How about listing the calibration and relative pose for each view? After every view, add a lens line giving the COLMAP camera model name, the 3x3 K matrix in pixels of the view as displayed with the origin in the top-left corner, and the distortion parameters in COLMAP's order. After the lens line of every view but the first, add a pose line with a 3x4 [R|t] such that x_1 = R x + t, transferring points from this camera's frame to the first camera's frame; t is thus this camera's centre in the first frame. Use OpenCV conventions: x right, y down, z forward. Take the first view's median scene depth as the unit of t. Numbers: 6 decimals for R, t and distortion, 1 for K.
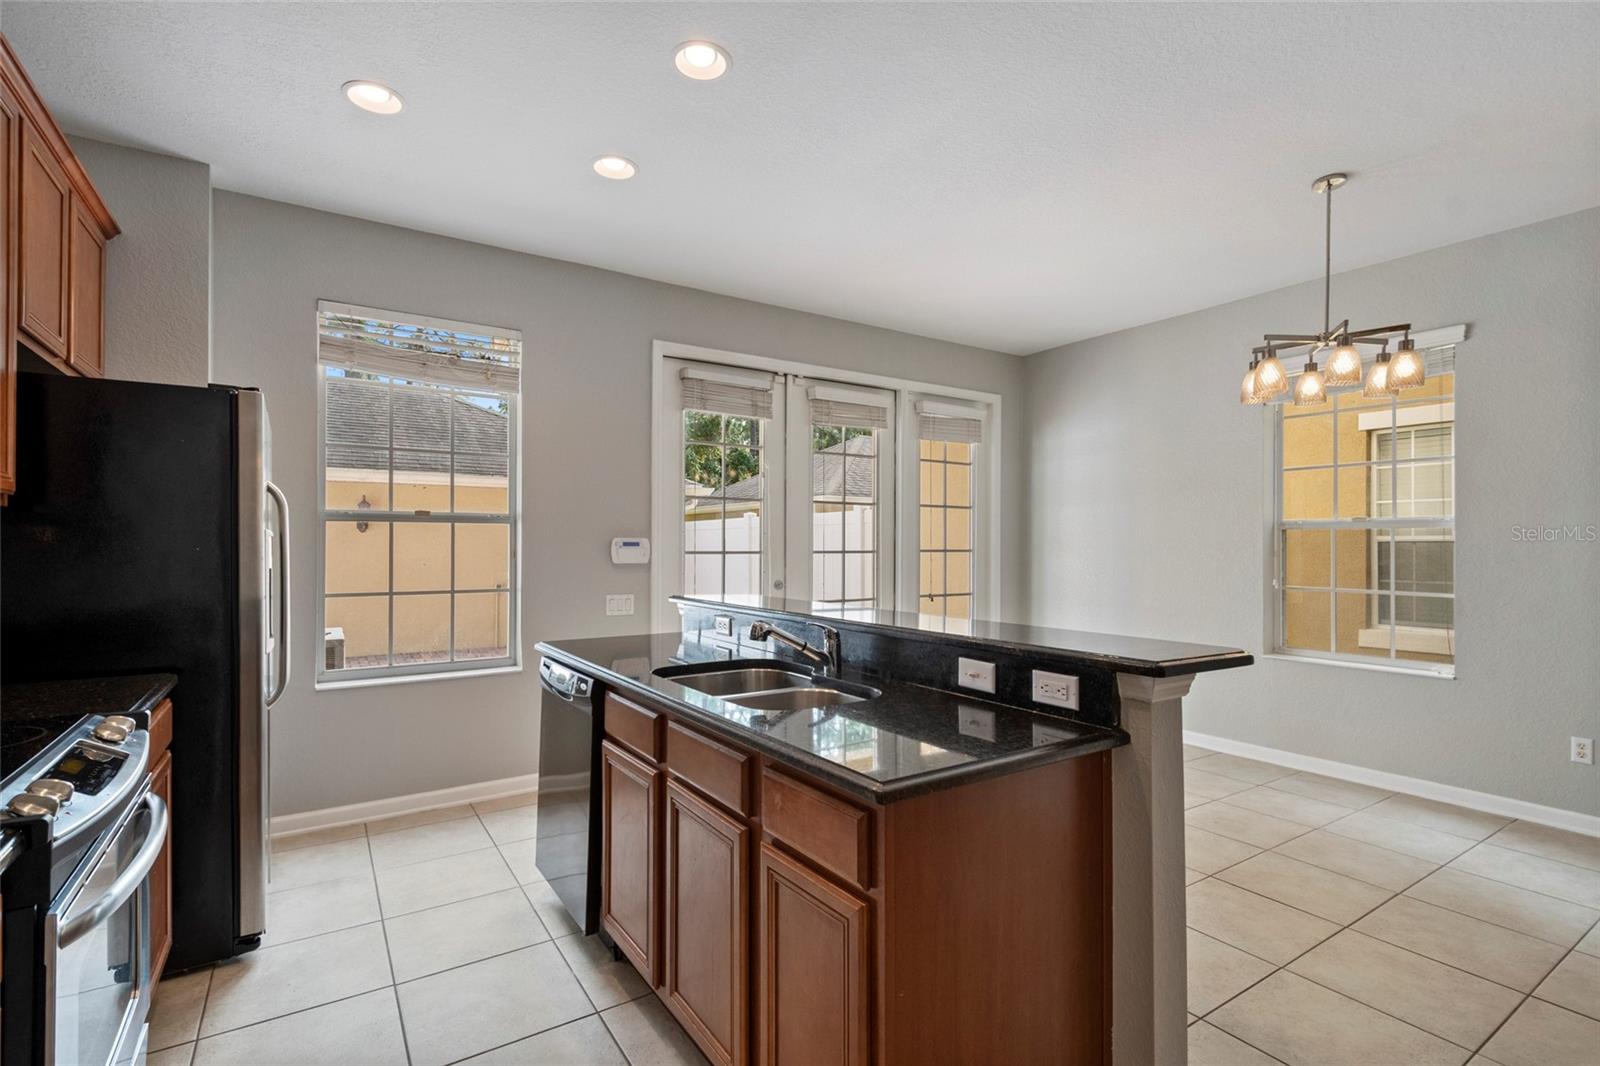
lens RADIAL K [[750.9, 0, 801.1], [0, 750.9, 541.4], [0, 0, 1]] dist [0.014372, -0.007122]
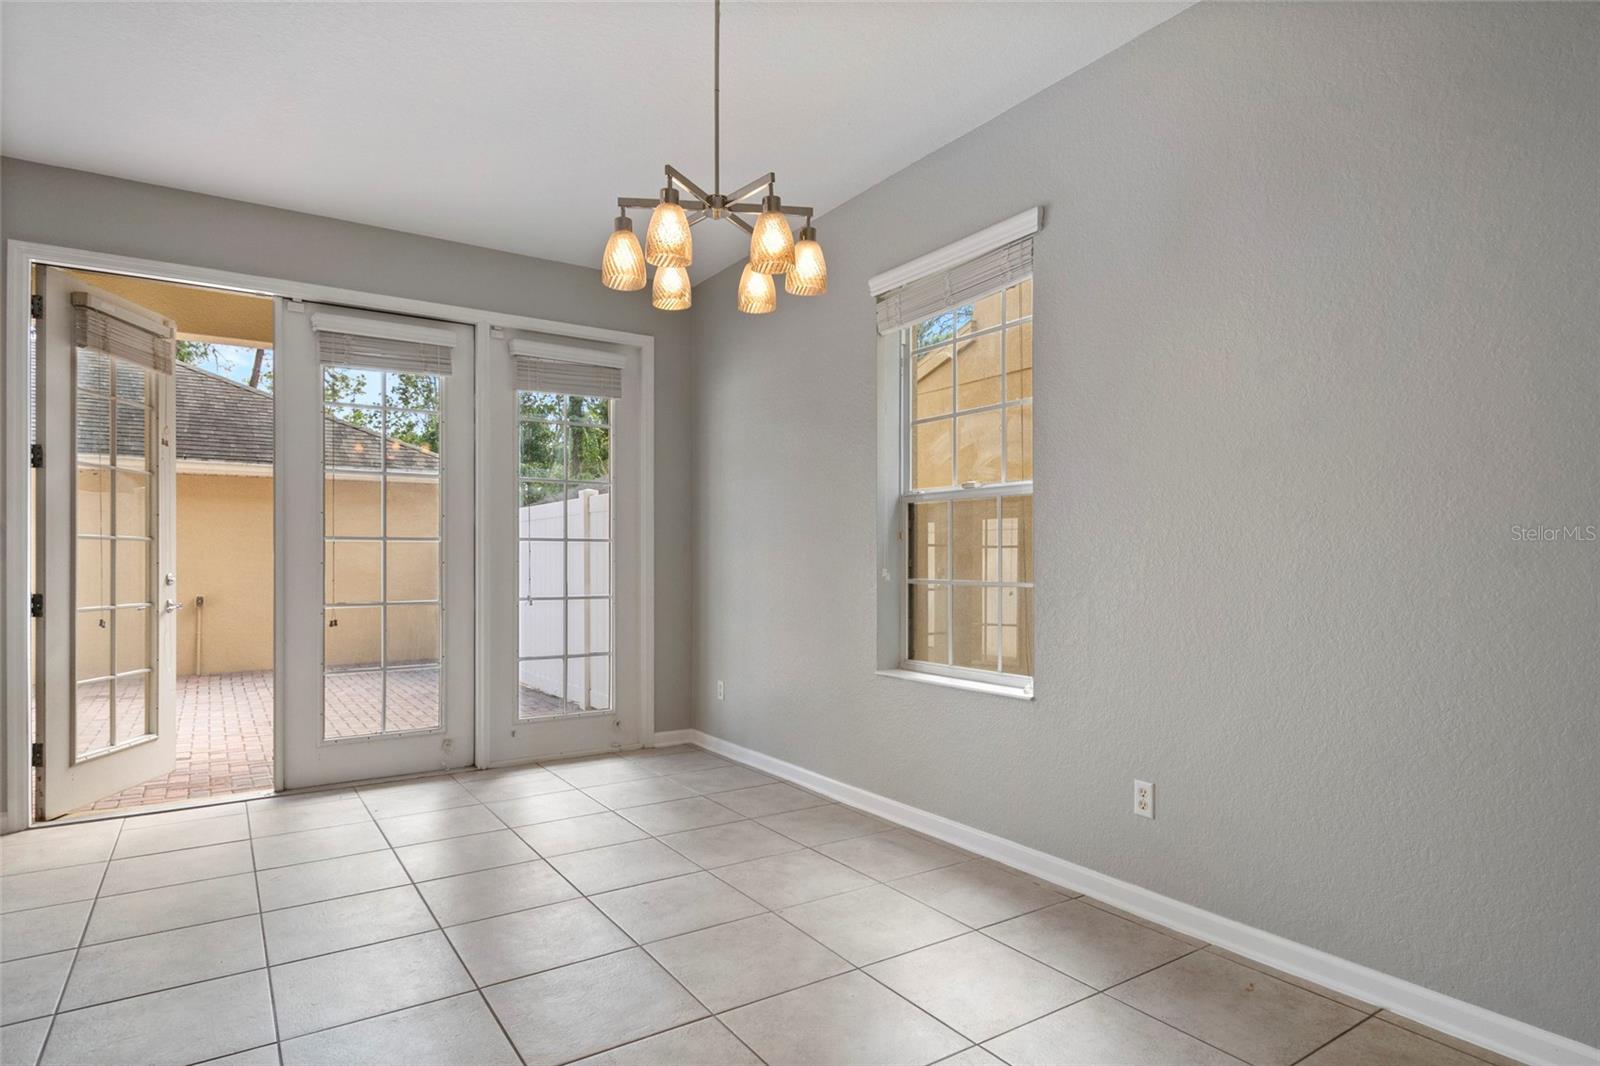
lens RADIAL K [[875.8, 0, 802.2], [0, 875.8, 558.1], [0, 0, 1]] dist [0.023979, -0.021381]
pose [[0.999943, -0.003362, 0.010144, 0.893098], [0.003296, 0.999974, 0.006455, 0.056035], [-0.010165, -0.006421, 0.999928, 0.228589]]
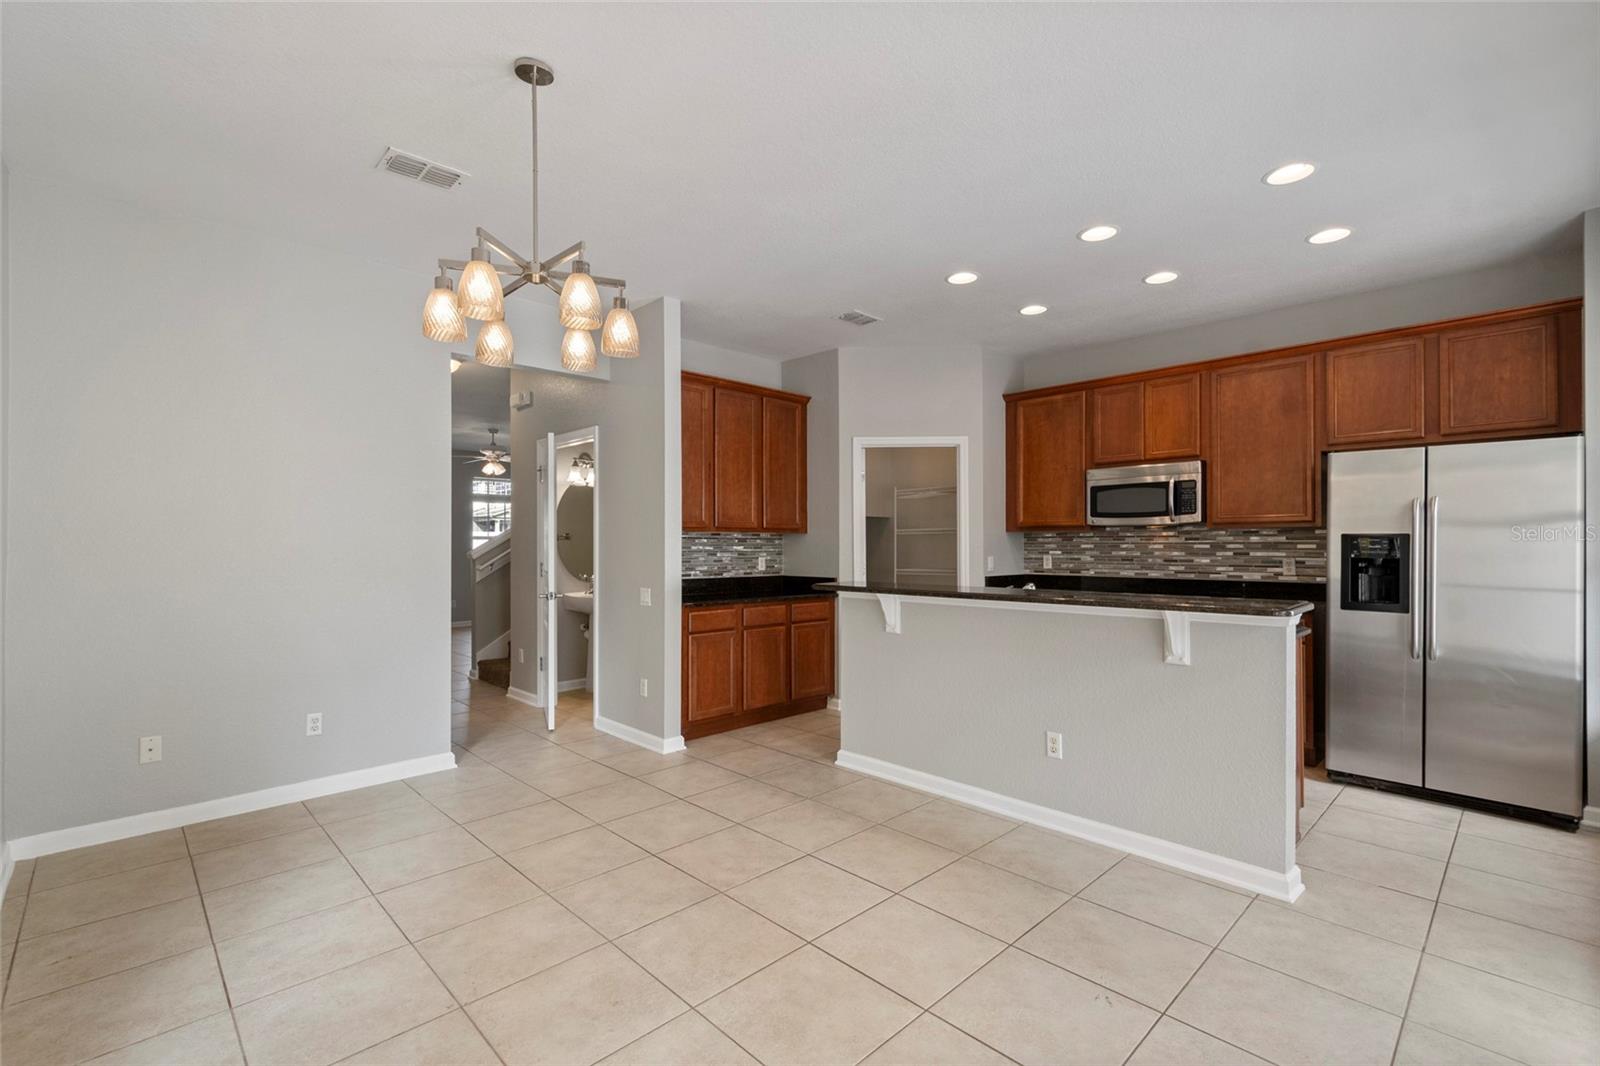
lens RADIAL K [[703.8, 0, 795.6], [0, 703.8, 552.2], [0, 0, 1]] dist [0.009525, -0.001247]
pose [[-0.982457, 0.001930, -0.186481, 0.665796], [0.001820, 0.999998, 0.000765, 0.017789], [0.186482, 0.000412, -0.982458, 2.043553]]
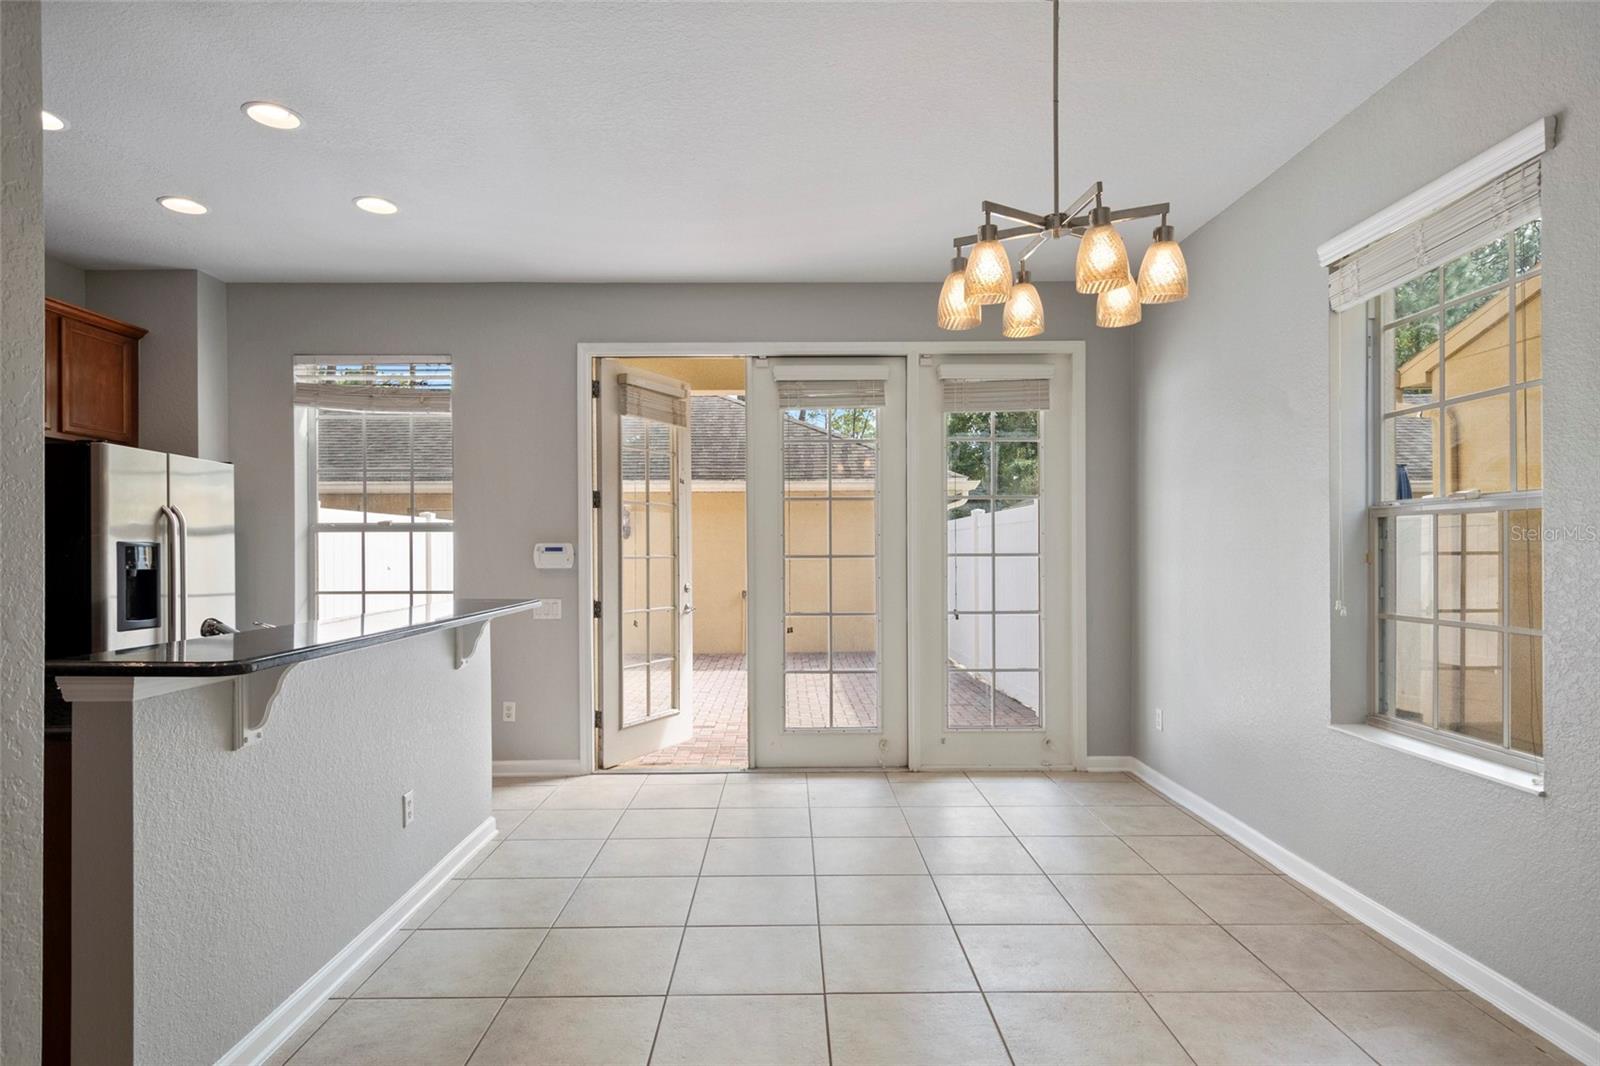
lens RADIAL K [[870.0, 0, 793.8], [0, 870.0, 549.9], [0, 0, 1]] dist [0.023523, -0.020743]
pose [[0.840684, -0.006020, -0.541492, 1.064678], [0.010624, 0.999929, 0.005376, 0.002339], [0.541422, -0.010272, 0.840688, 0.292115]]
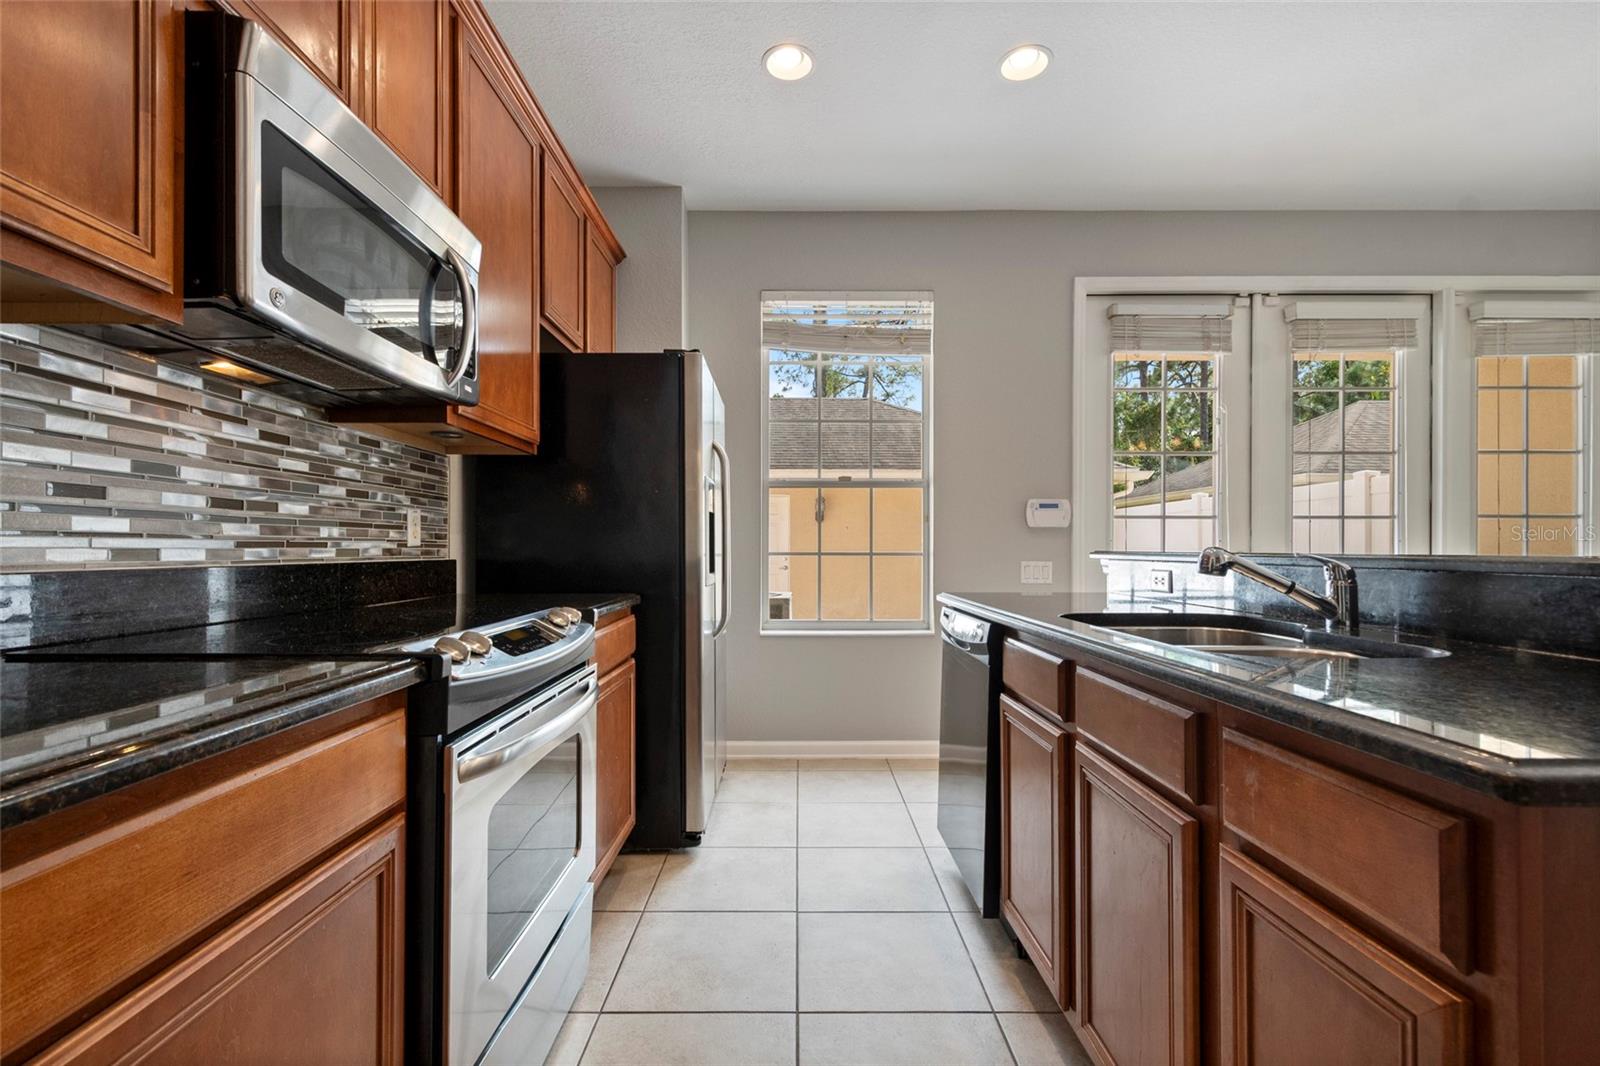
lens RADIAL K [[720.6, 0, 791.5], [0, 720.6, 545.8], [0, 0, 1]] dist [0.019340, -0.007448]
pose [[0.835713, -0.001915, -0.549163, -0.009675], [0.003606, 0.999991, 0.002000, 0.076285], [0.549154, -0.003652, 0.835713, 0.150935]]
